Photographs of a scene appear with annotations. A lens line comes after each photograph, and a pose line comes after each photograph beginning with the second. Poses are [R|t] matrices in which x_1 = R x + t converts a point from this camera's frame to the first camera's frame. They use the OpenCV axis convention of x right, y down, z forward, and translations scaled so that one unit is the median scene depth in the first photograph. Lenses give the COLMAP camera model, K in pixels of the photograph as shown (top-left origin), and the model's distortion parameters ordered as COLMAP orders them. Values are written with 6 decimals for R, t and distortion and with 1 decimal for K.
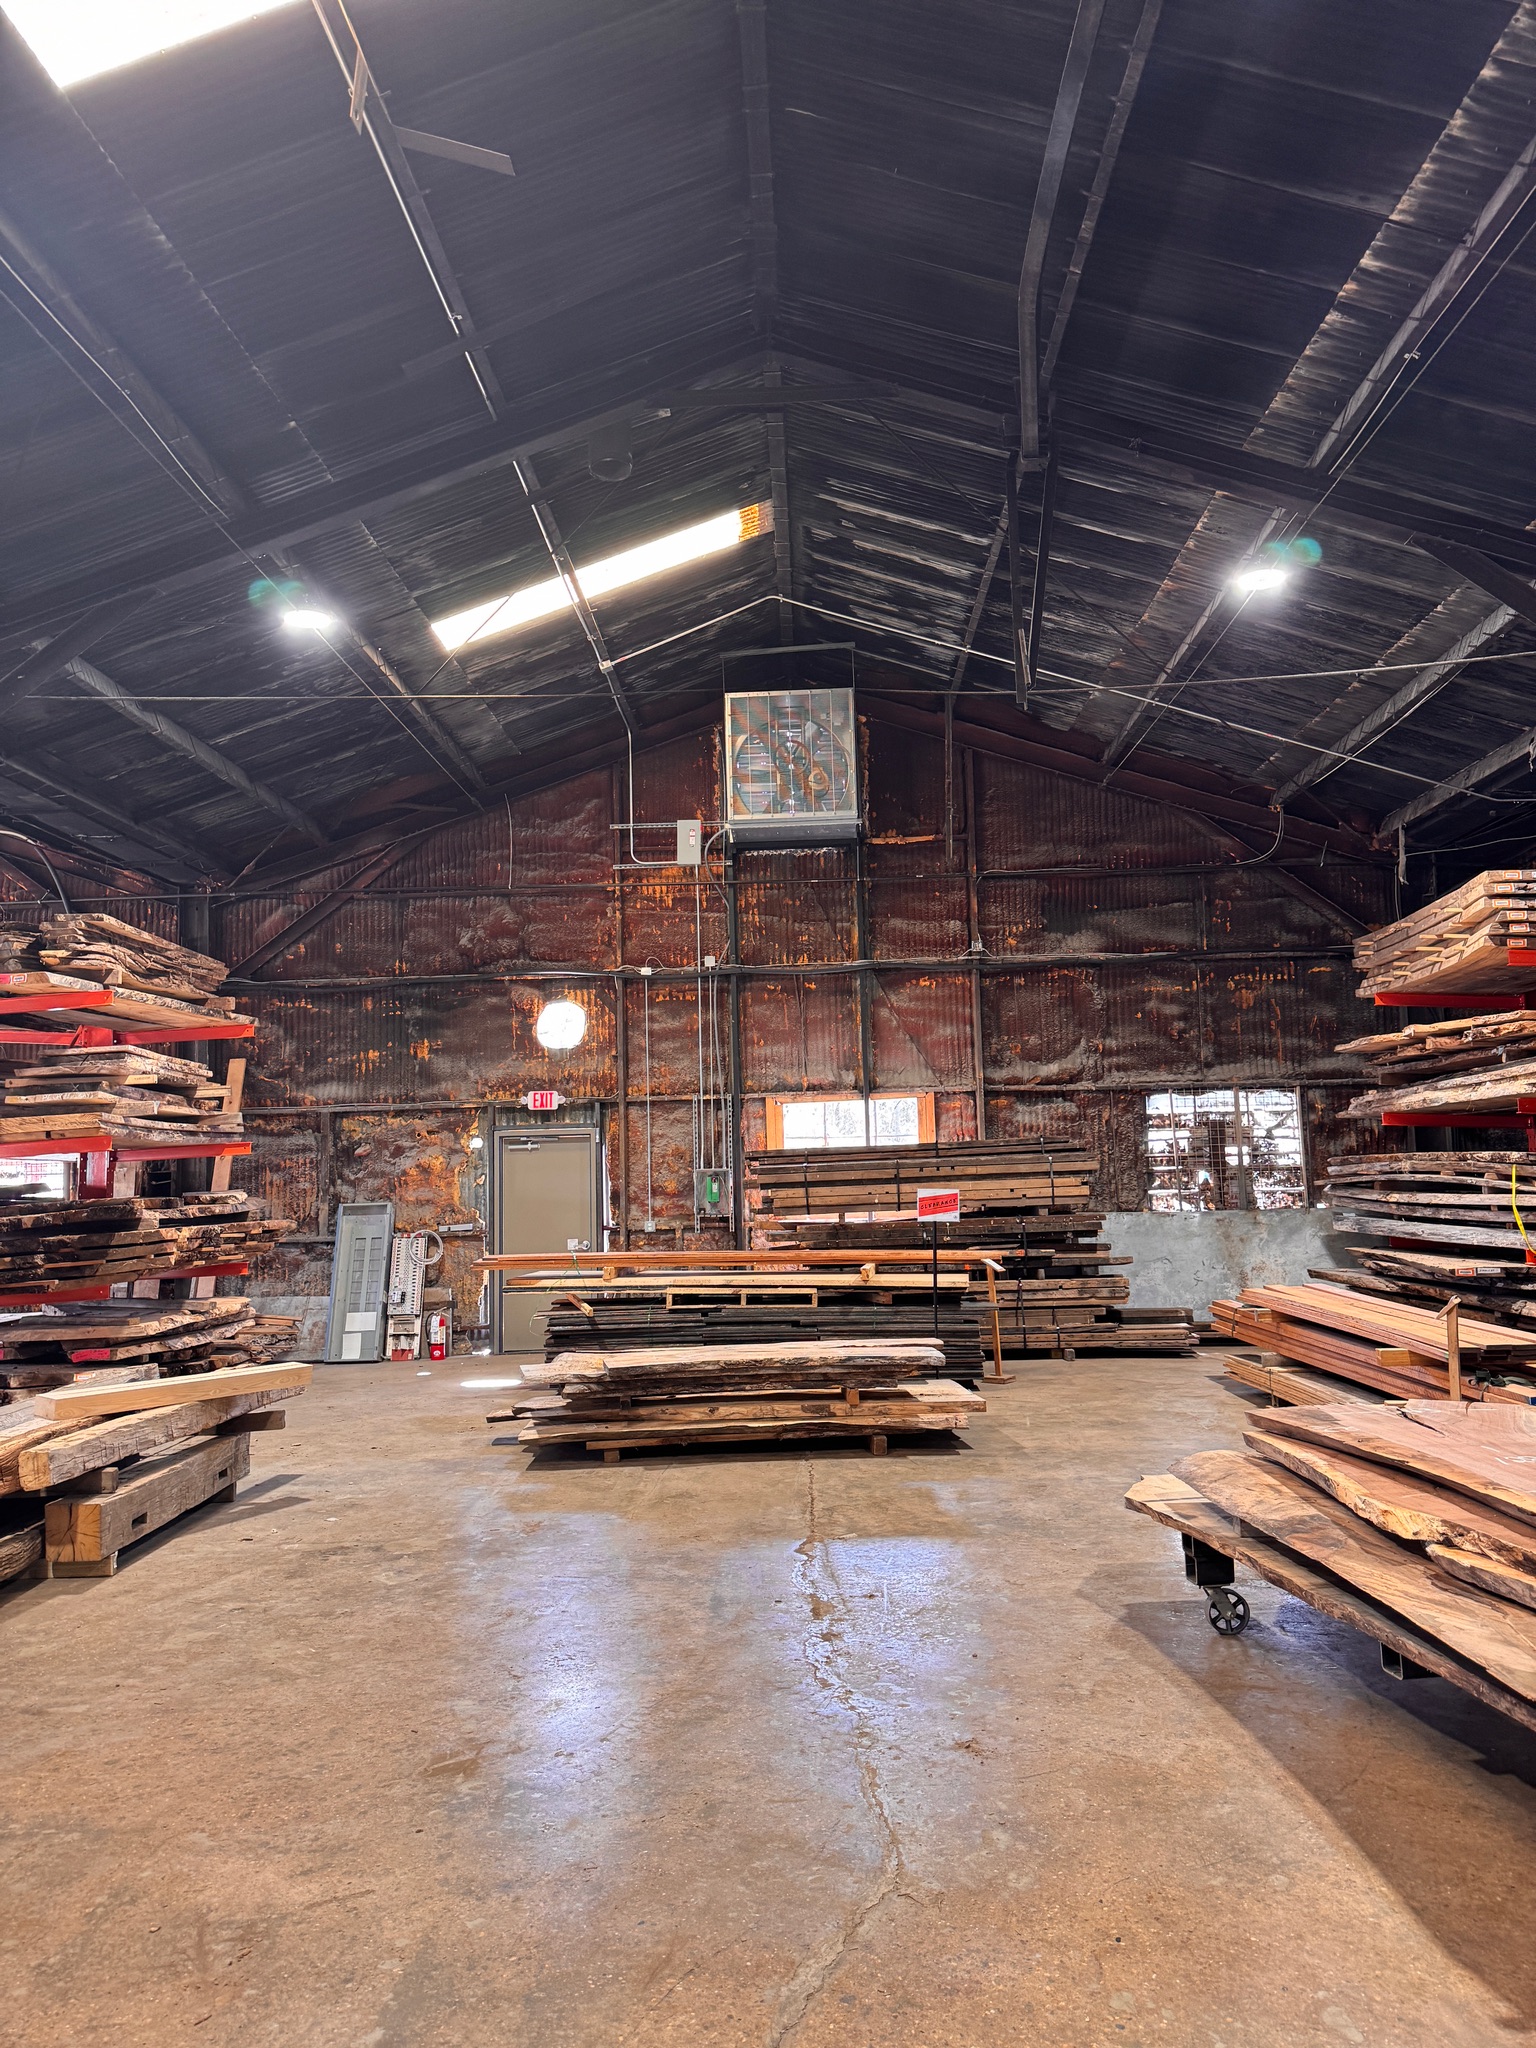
lens RADIAL K [[1417.6, 0, 768.0], [0, 1417.6, 1024.0], [0, 0, 1]] dist [0.127190, -0.156211]
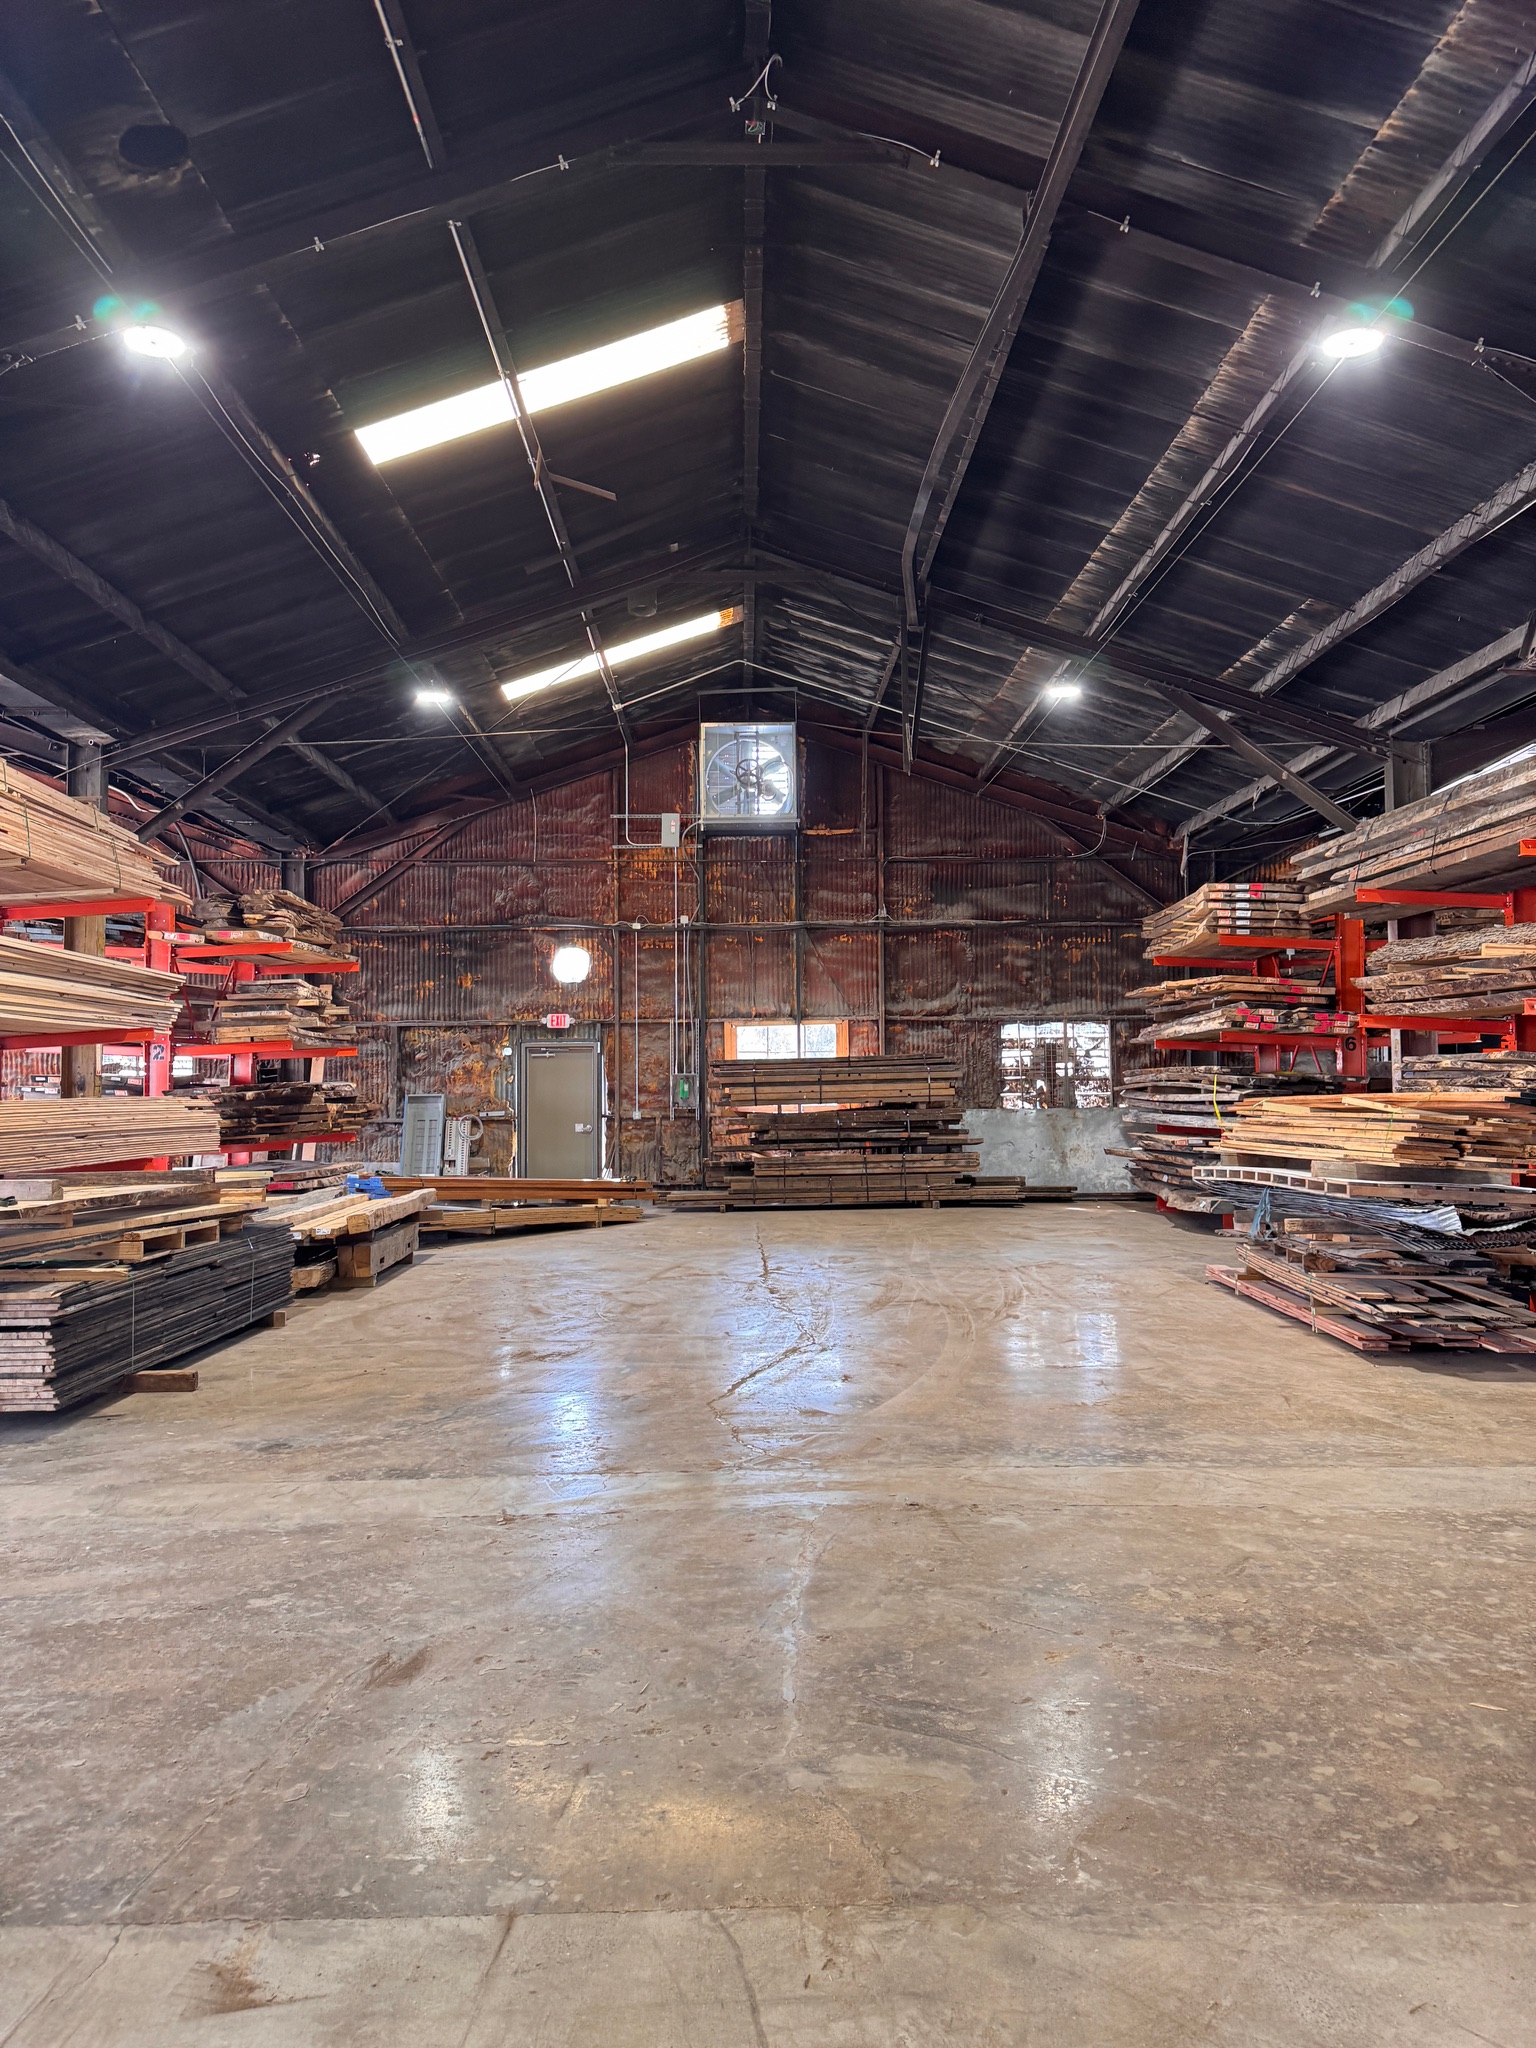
lens RADIAL K [[1417.6, 0, 768.0], [0, 1417.6, 1024.0], [0, 0, 1]] dist [0.127190, -0.156211]
pose [[0.998426, 0.017698, 0.053214, -0.032137], [-0.020701, 0.998192, 0.056427, -0.023377], [-0.052119, -0.057440, 0.996988, -0.350772]]
